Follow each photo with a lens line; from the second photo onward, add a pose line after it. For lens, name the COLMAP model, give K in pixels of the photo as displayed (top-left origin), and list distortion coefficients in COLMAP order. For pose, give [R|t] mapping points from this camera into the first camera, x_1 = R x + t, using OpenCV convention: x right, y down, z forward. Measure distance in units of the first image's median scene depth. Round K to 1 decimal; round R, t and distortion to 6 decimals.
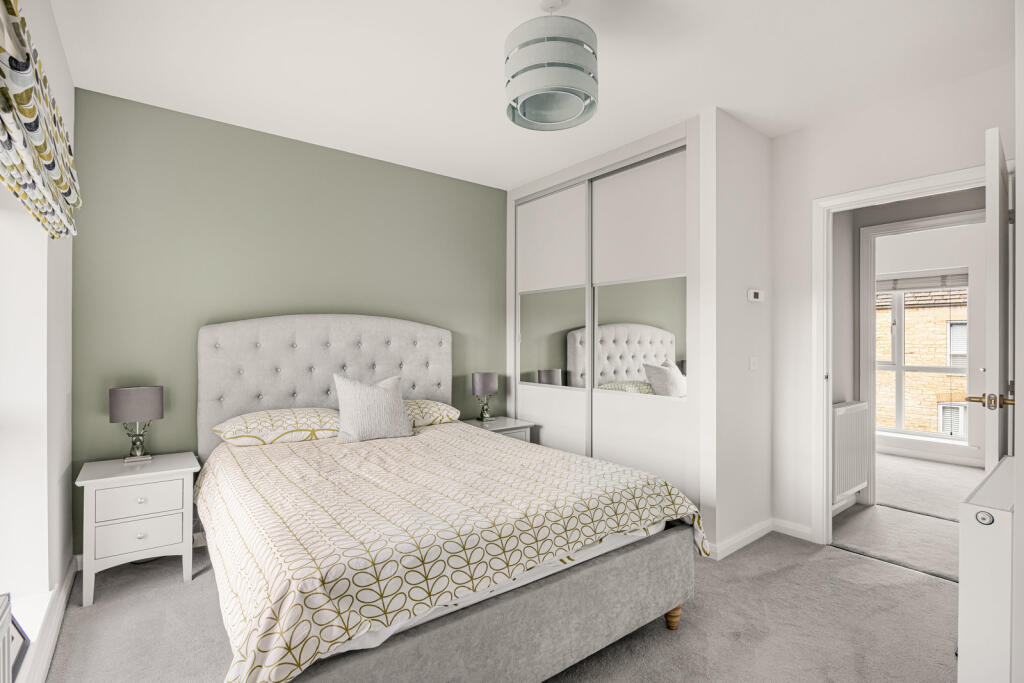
lens RADIAL K [[492.6, 0, 512.9], [0, 492.6, 338.8], [0, 0, 1]] dist [0.000621, 0.000028]
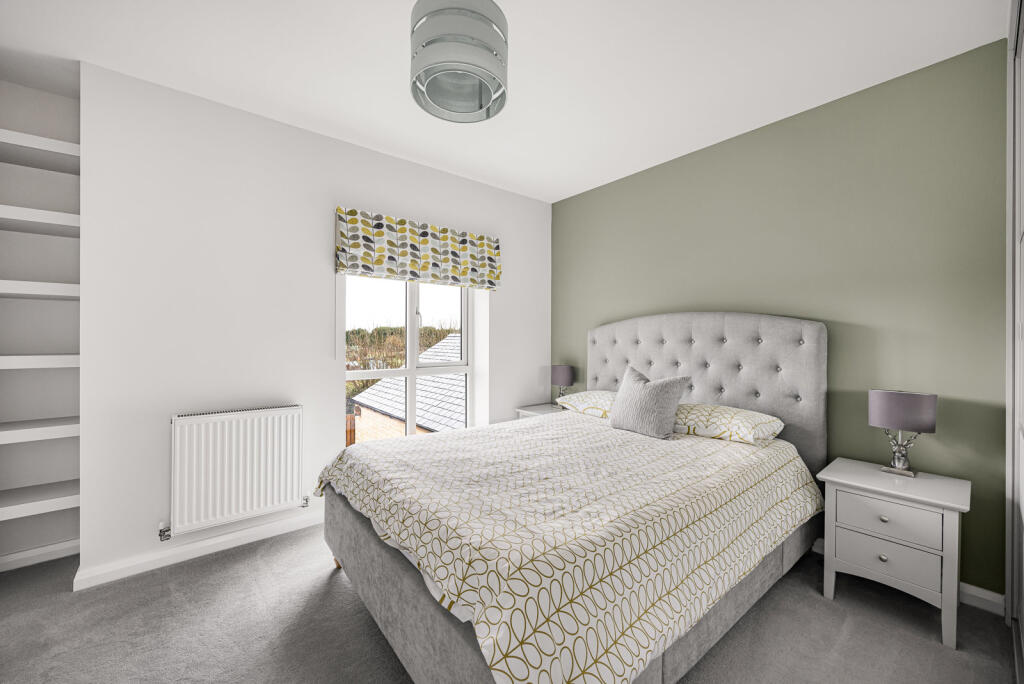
lens RADIAL K [[397.0, 0, 513.2], [0, 397.0, 342.0], [0, 0, 1]] dist [0.000002, -0.000002]
pose [[0.026952, -0.002454, -0.999634, 0.468621], [-0.005608, 0.999981, -0.002606, 0.015890], [0.999621, 0.005676, 0.026938, 0.610498]]
